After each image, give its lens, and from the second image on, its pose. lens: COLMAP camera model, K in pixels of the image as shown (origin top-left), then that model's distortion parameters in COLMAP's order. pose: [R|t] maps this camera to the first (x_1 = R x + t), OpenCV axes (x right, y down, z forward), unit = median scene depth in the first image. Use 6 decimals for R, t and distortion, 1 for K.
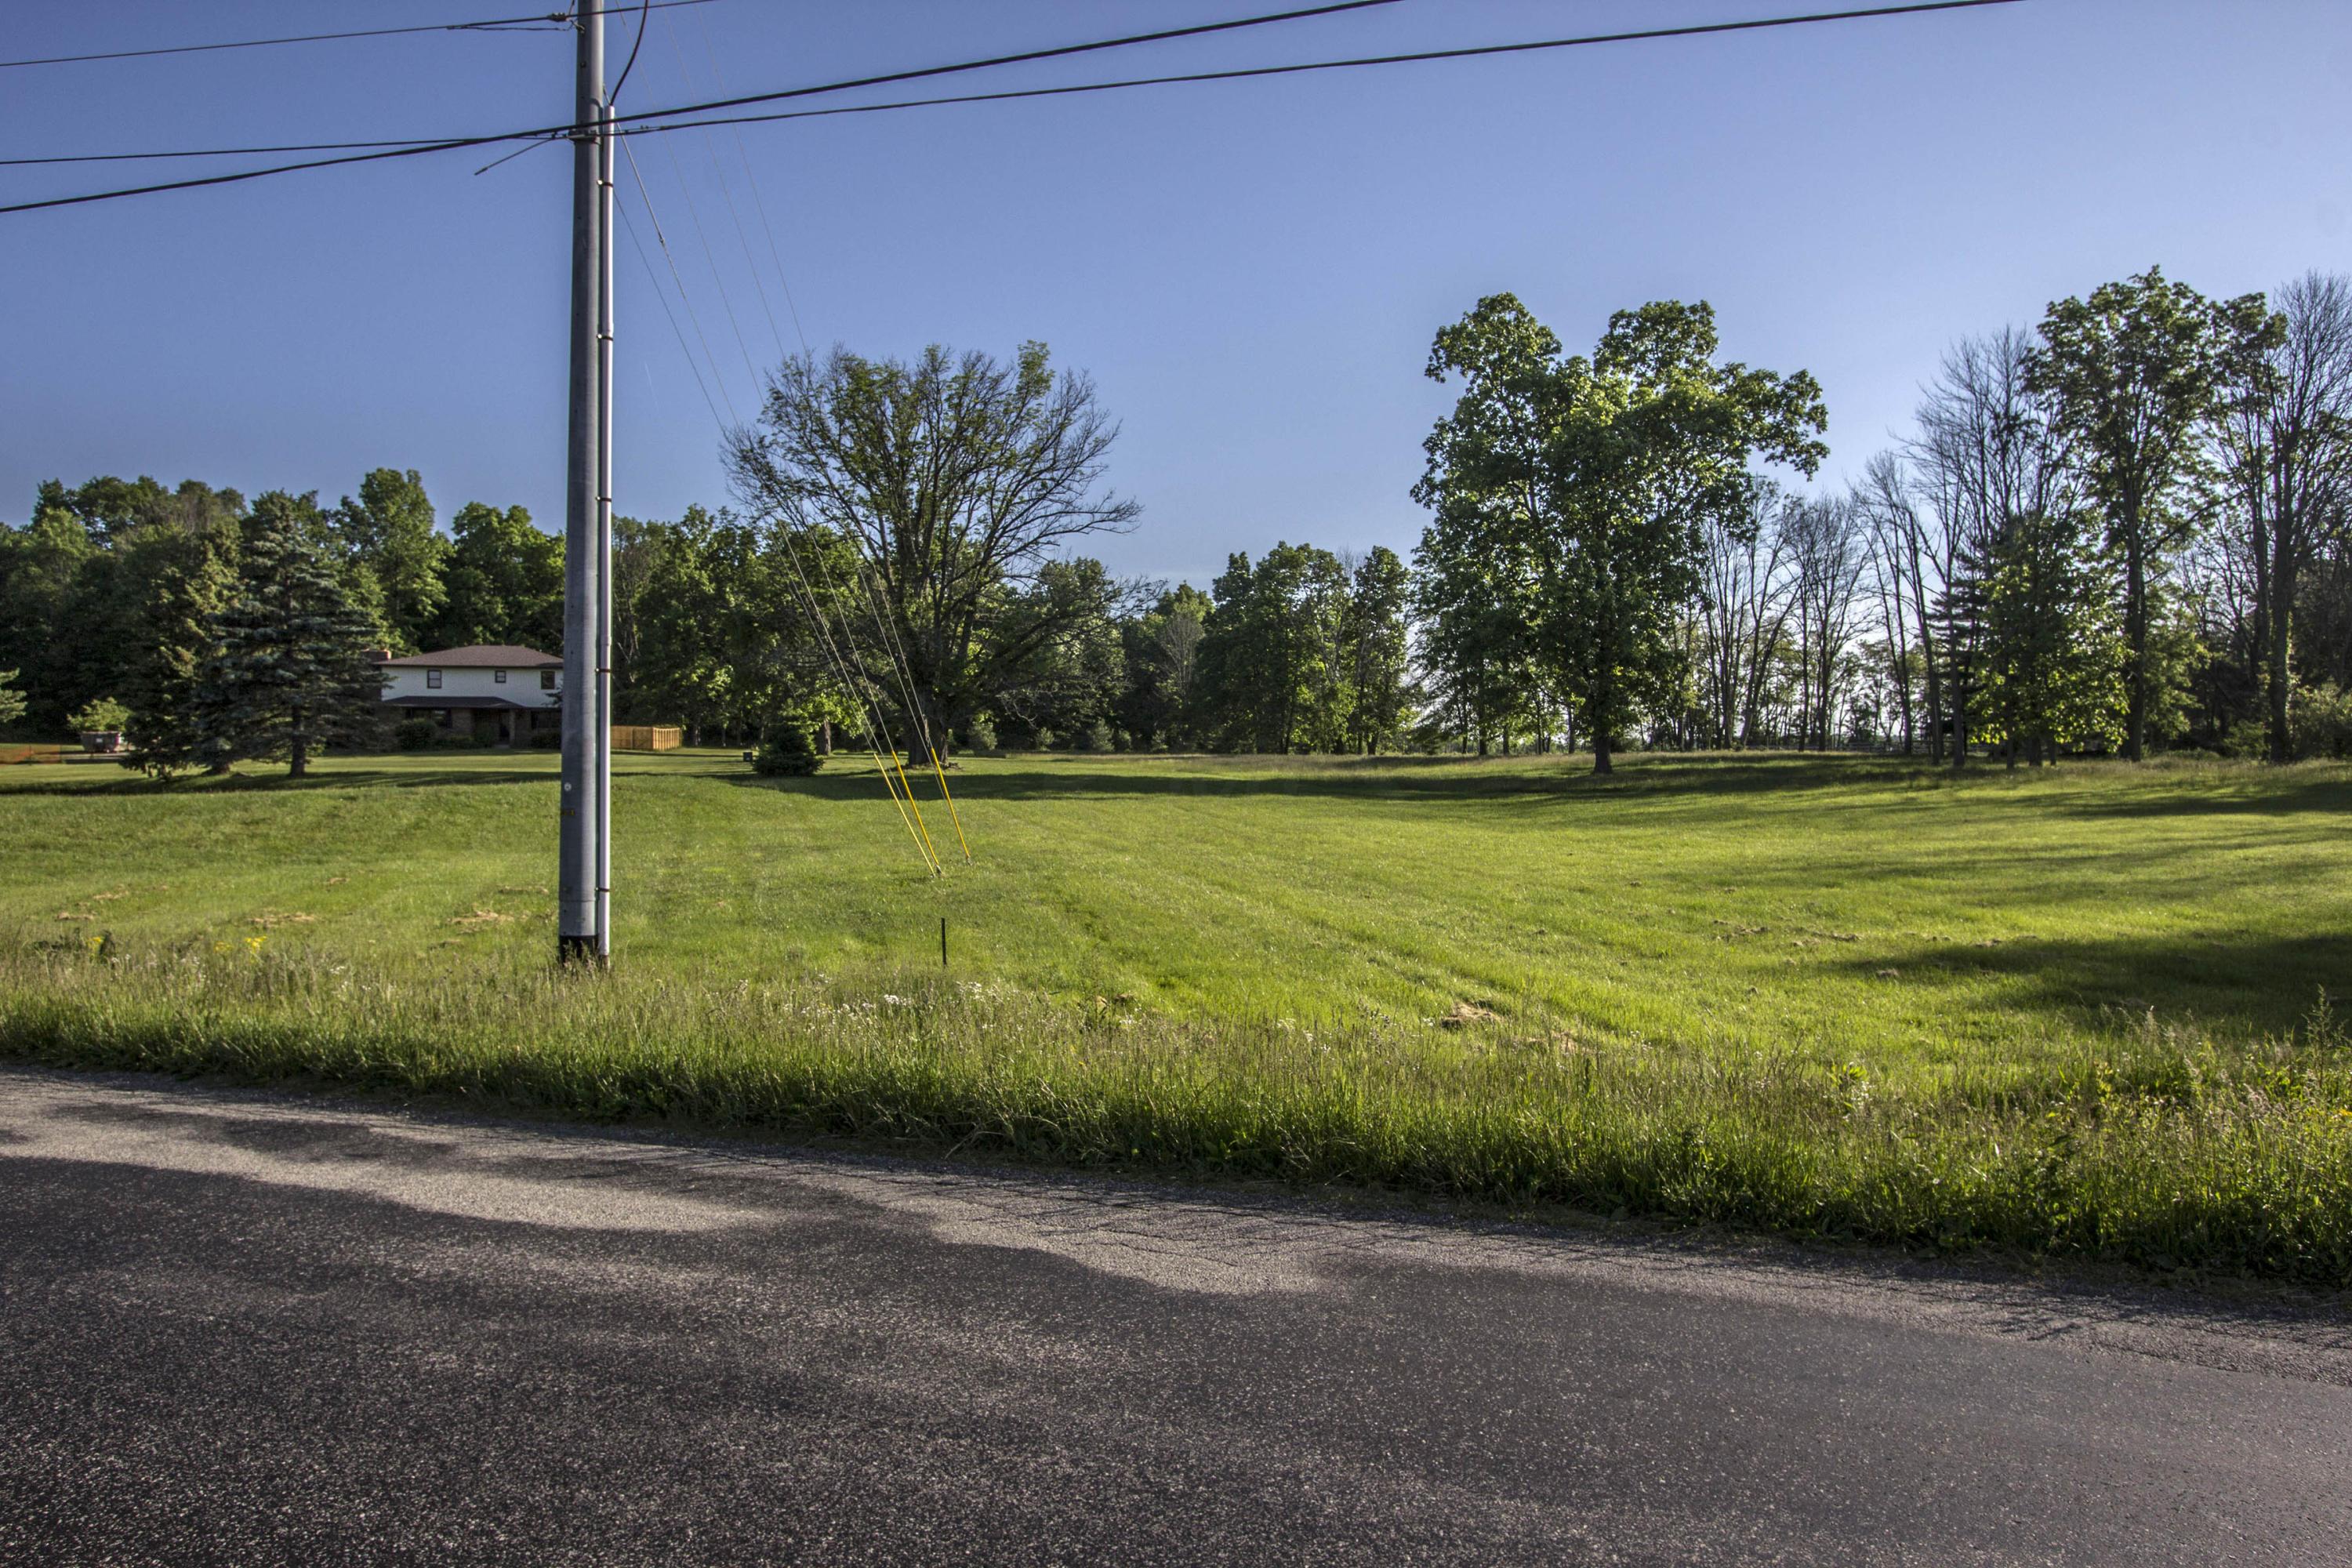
lens RADIAL K [[1263.6, 0, 1132.5], [0, 1263.6, 850.0], [0, 0, 1]] dist [0.001707, 0.002748]
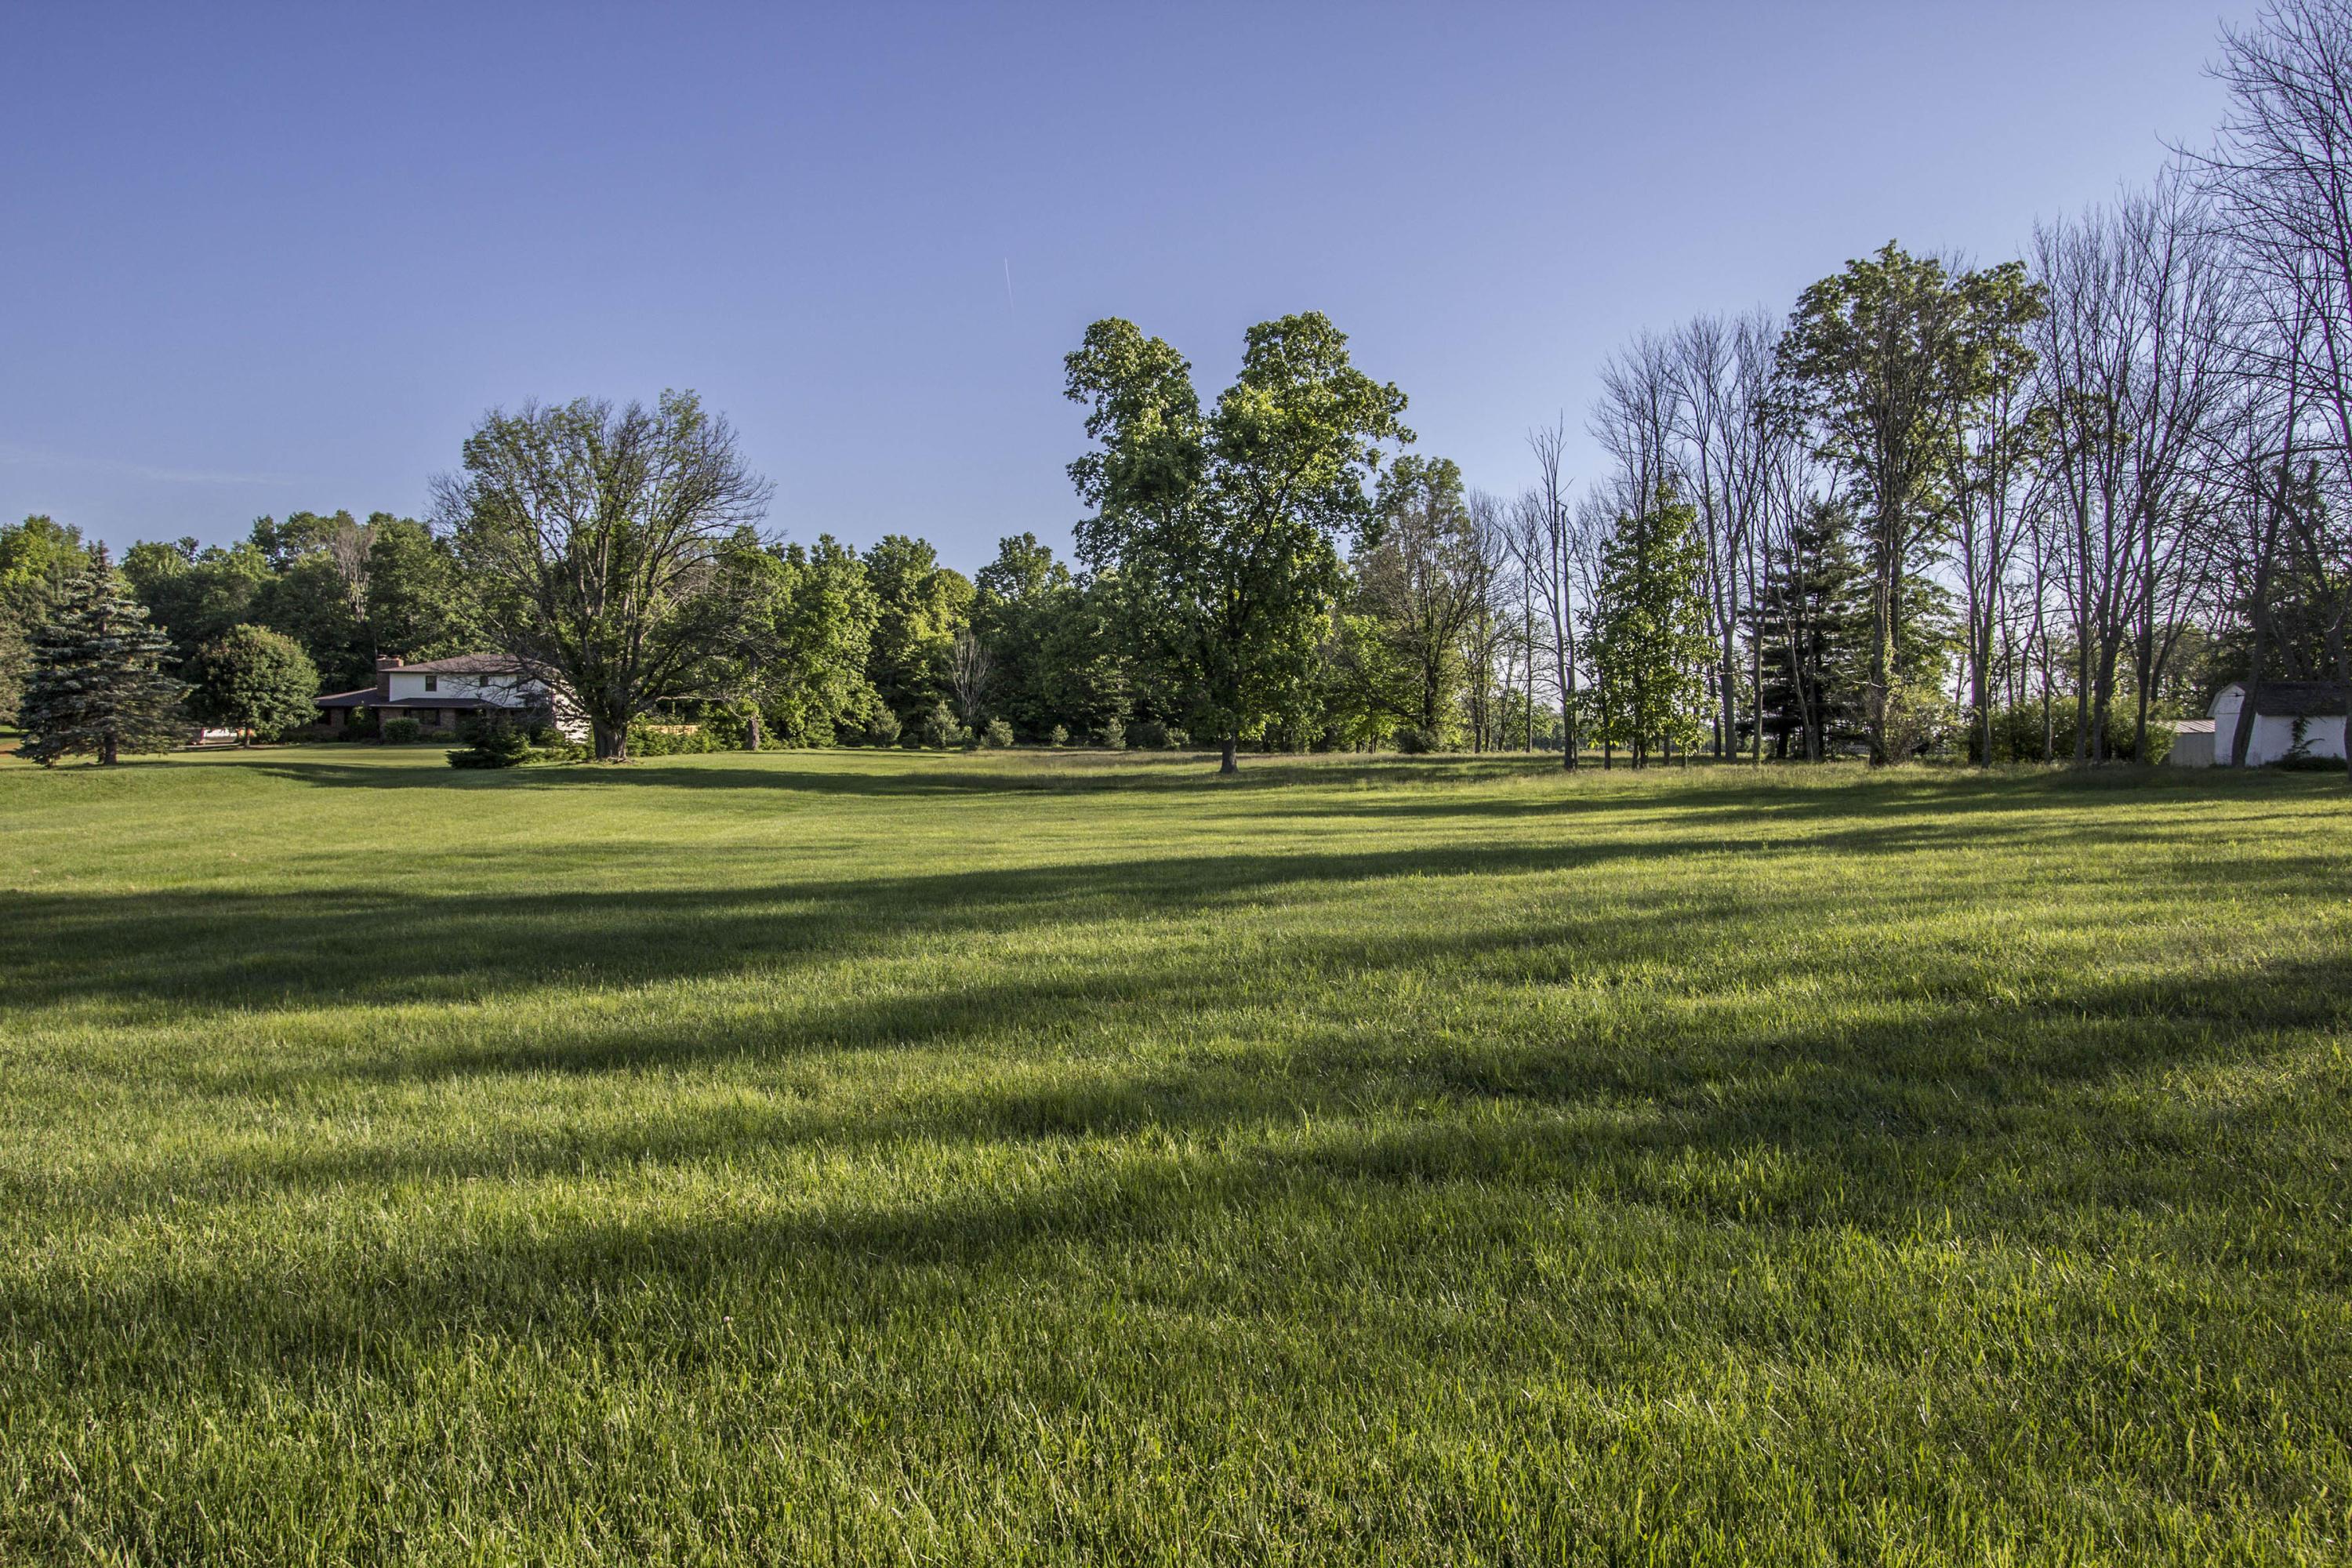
lens RADIAL K [[1263.6, 0, 1126.6], [0, 1263.6, 828.4], [0, 0, 1]] dist [0.001707, 0.002748]
pose [[0.981738, 0.017118, -0.189467, 0.455049], [-0.019800, 0.999729, -0.012272, 0.000033], [0.189206, 0.015800, 0.981810, -0.030131]]
